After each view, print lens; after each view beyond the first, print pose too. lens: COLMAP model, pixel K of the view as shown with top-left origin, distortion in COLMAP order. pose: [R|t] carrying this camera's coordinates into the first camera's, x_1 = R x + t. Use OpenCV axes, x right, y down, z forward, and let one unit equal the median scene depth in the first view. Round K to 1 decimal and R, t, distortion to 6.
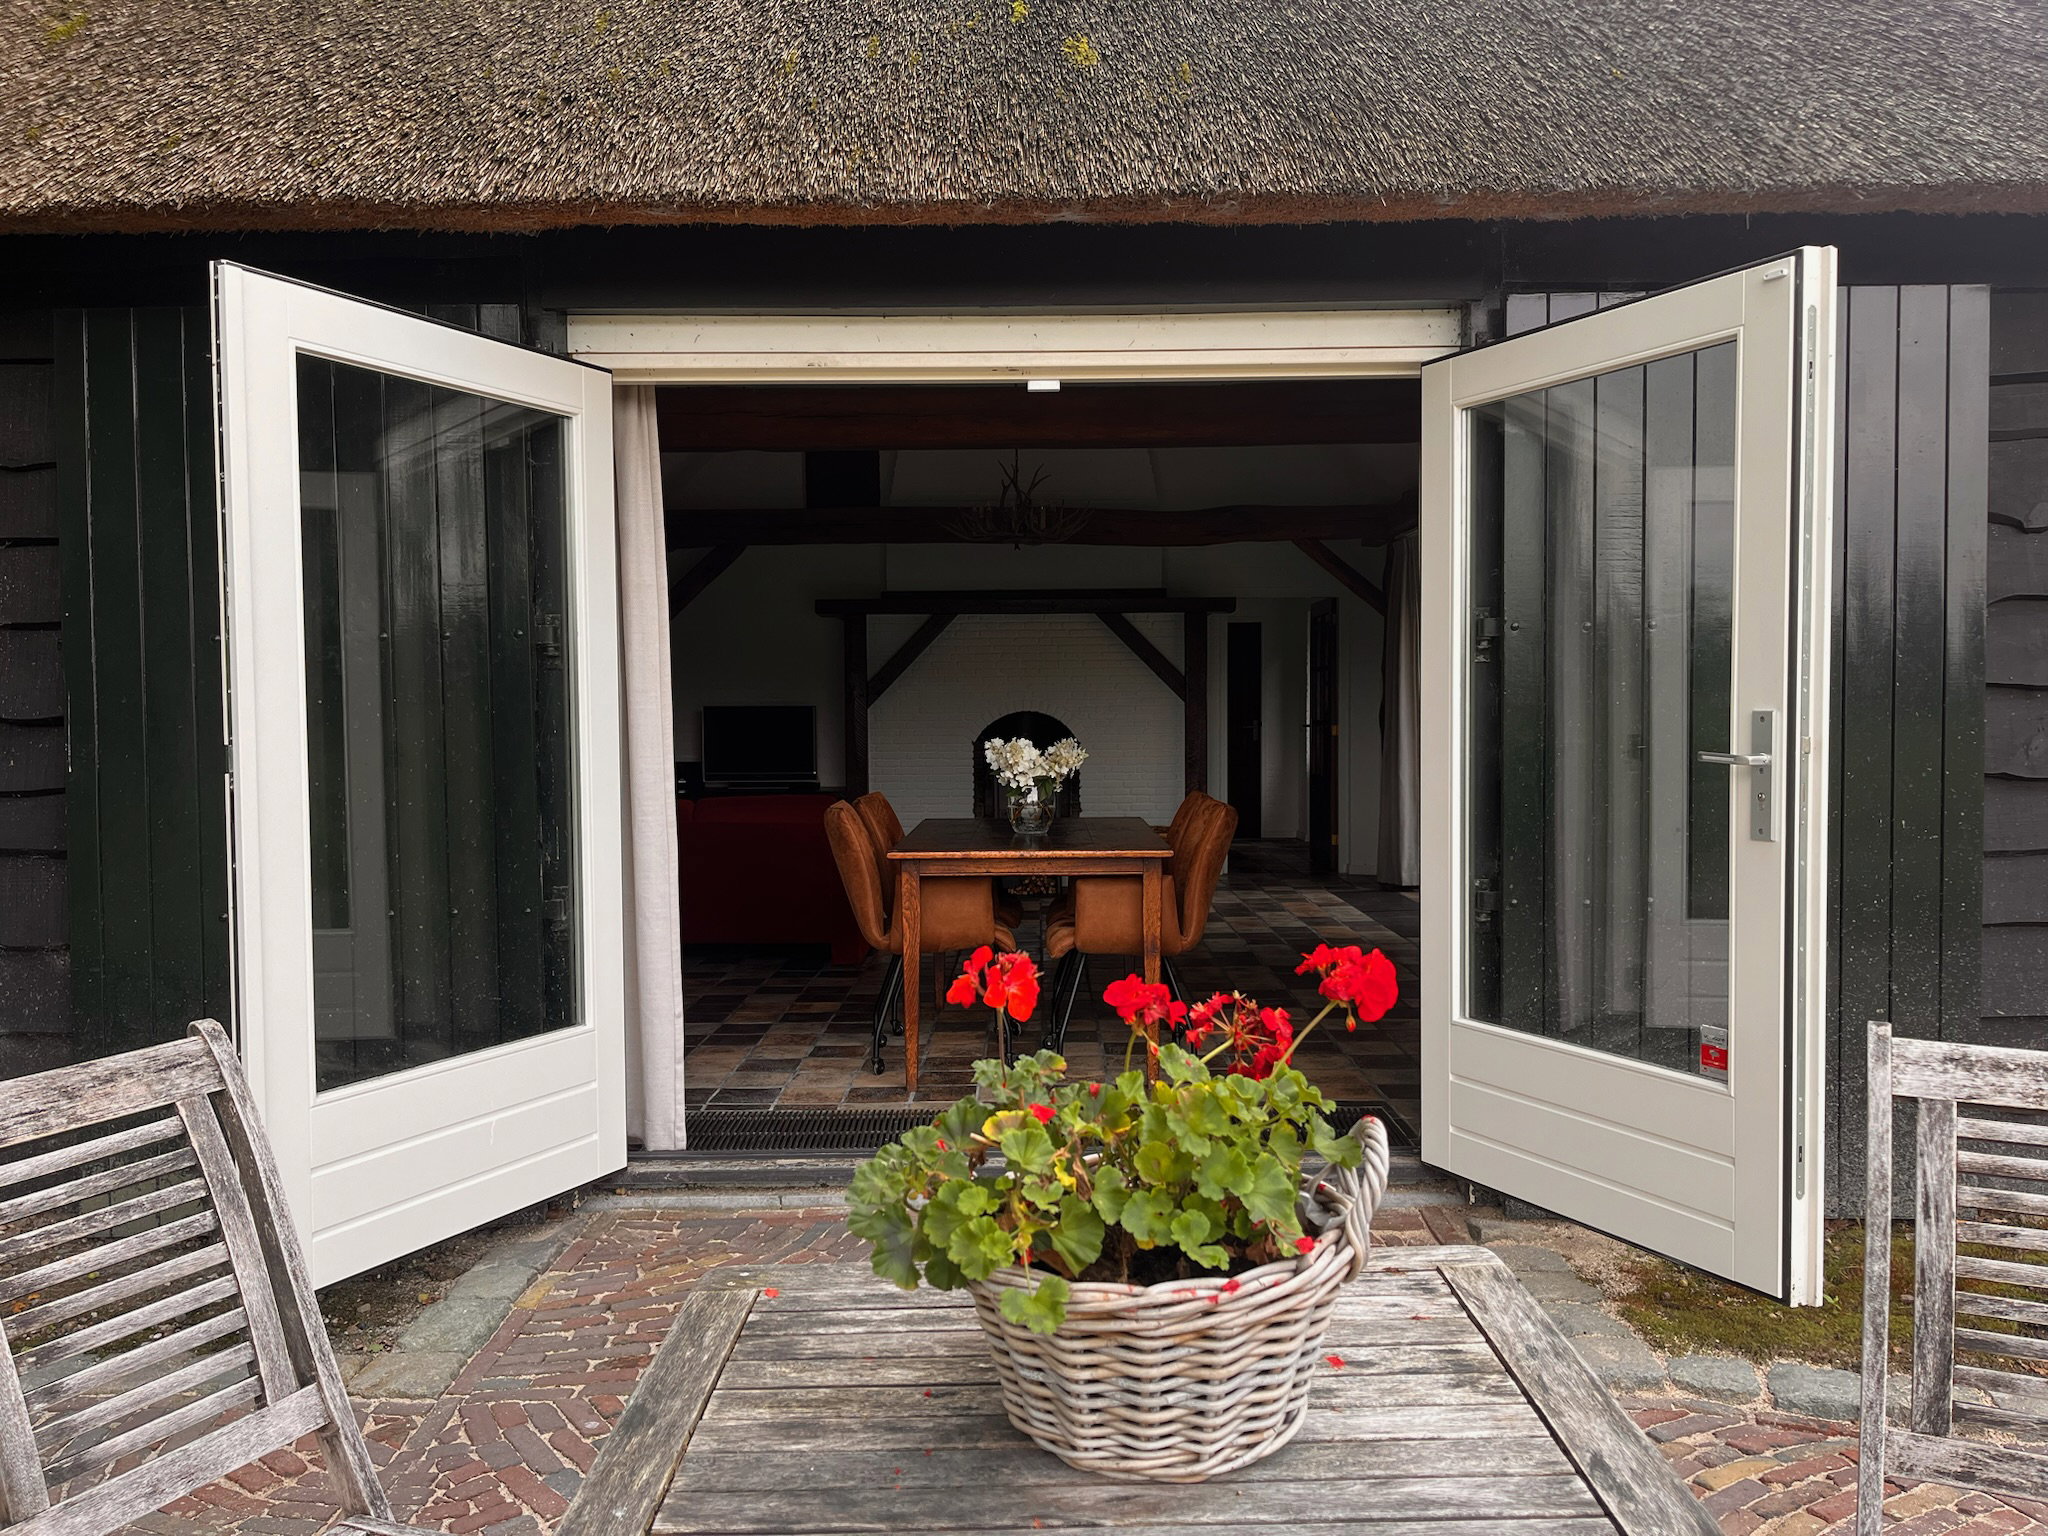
lens RADIAL K [[1557.7, 0, 1021.3], [0, 1557.7, 769.3], [0, 0, 1]] dist [0.062115, -0.090672]
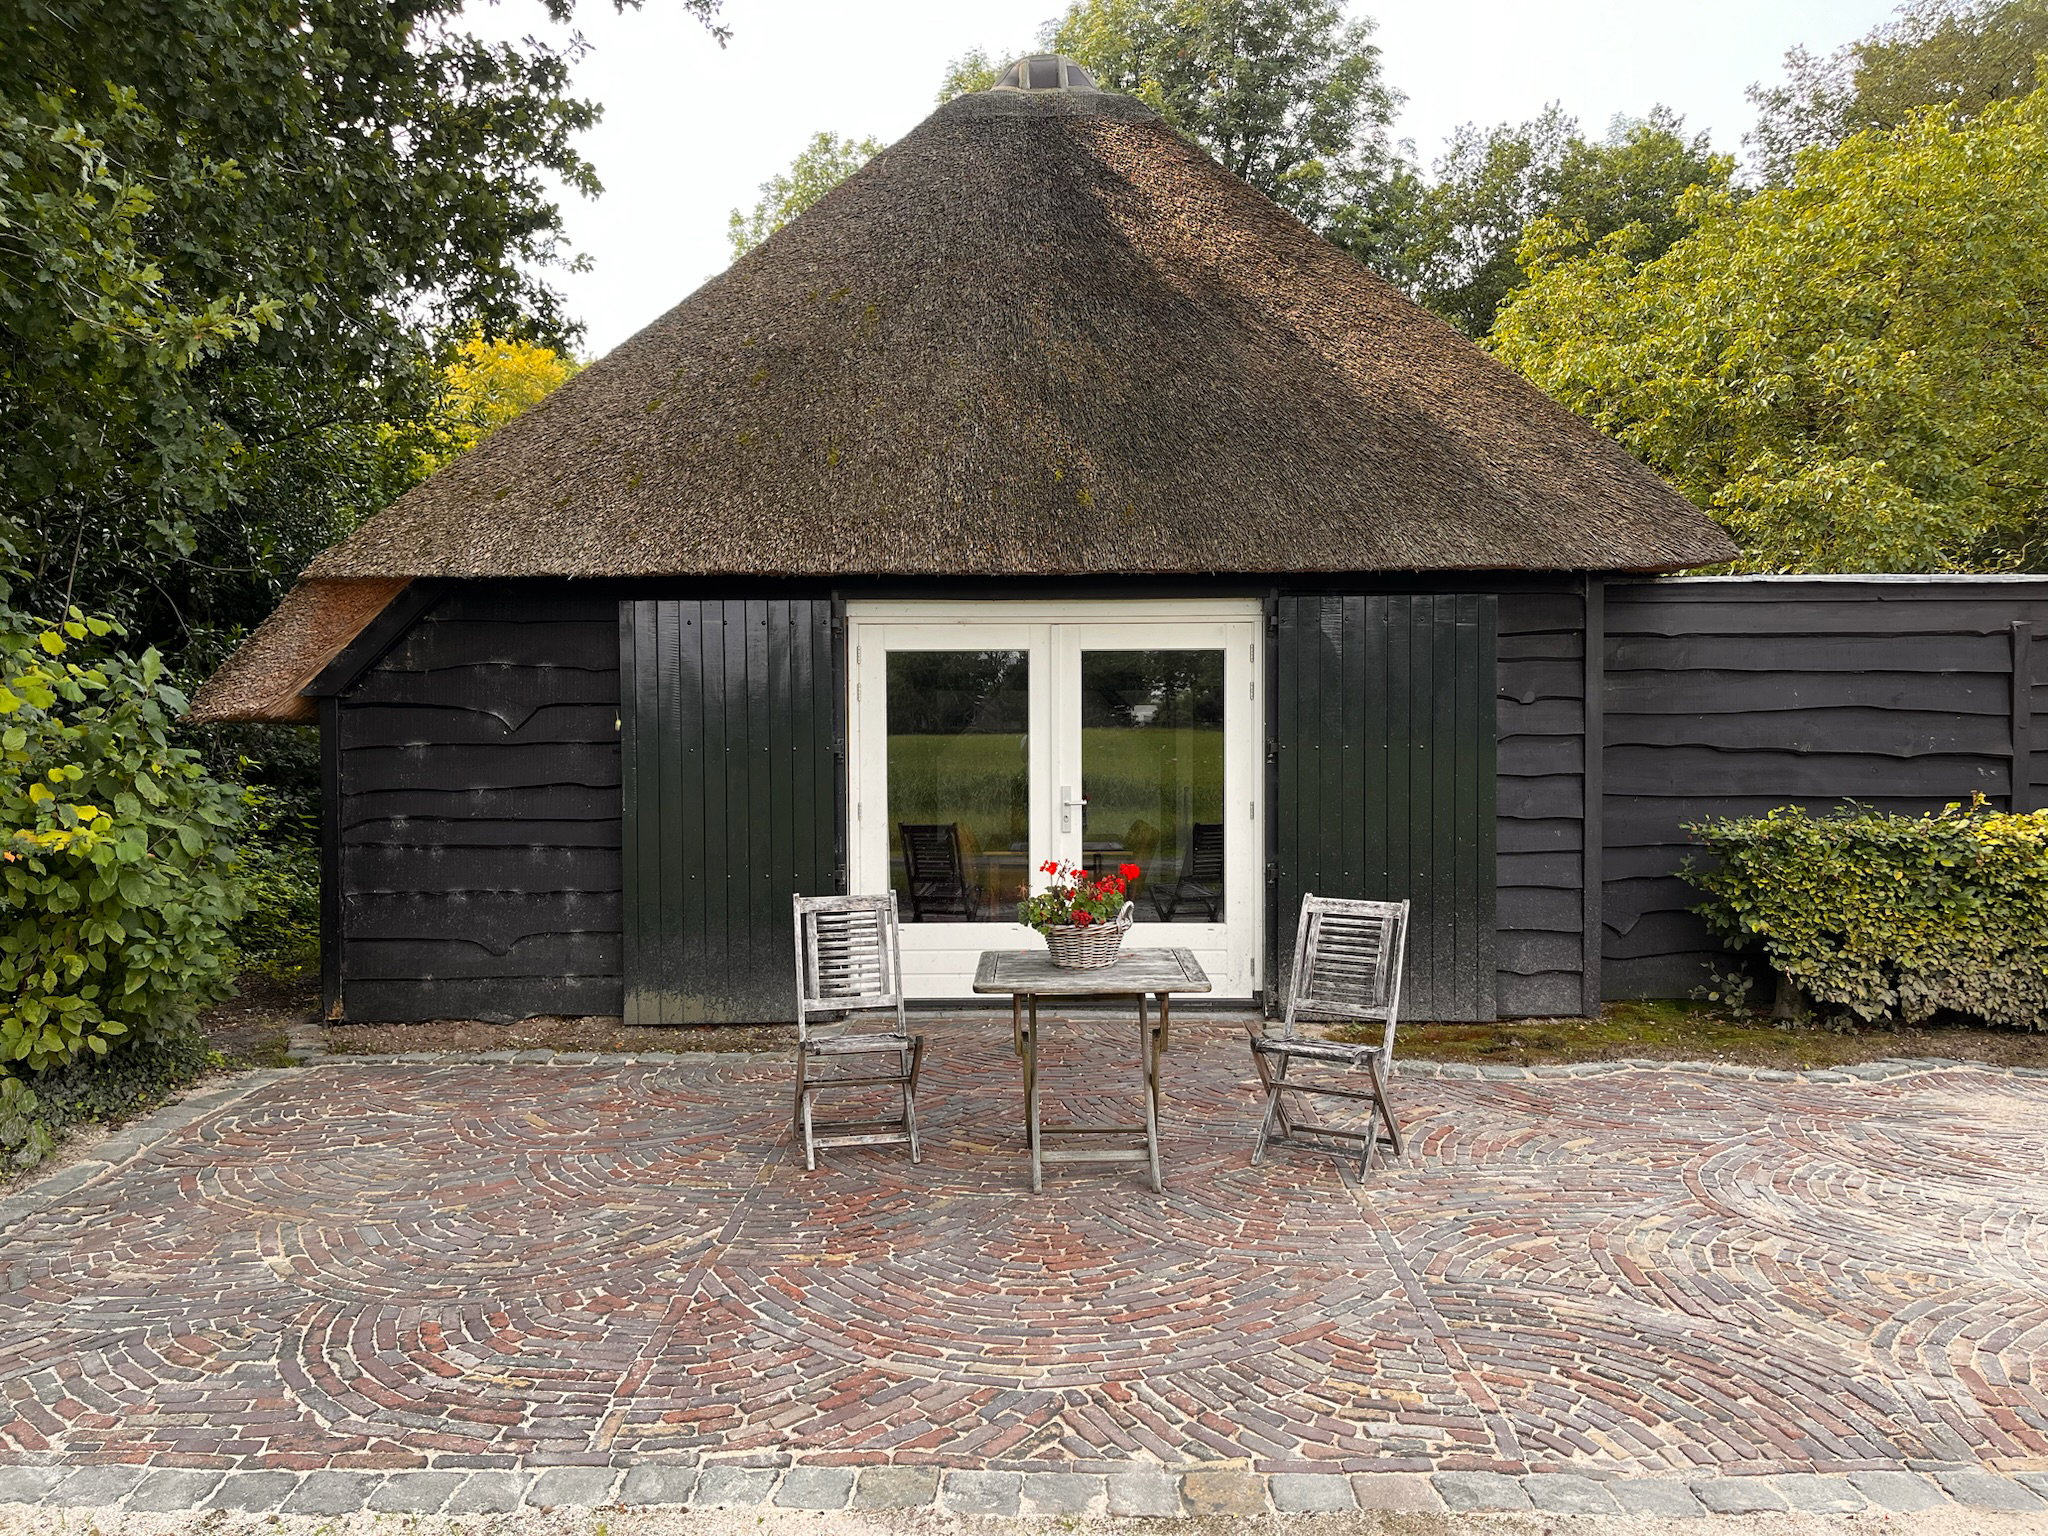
lens RADIAL K [[1557.7, 0, 1028.5], [0, 1557.7, 764.8], [0, 0, 1]] dist [0.062115, -0.090672]
pose [[0.999977, 0.005463, -0.003991, -0.035450], [-0.005520, 0.999880, -0.014461, -0.038131], [0.003912, 0.014482, 0.999887, -1.328159]]
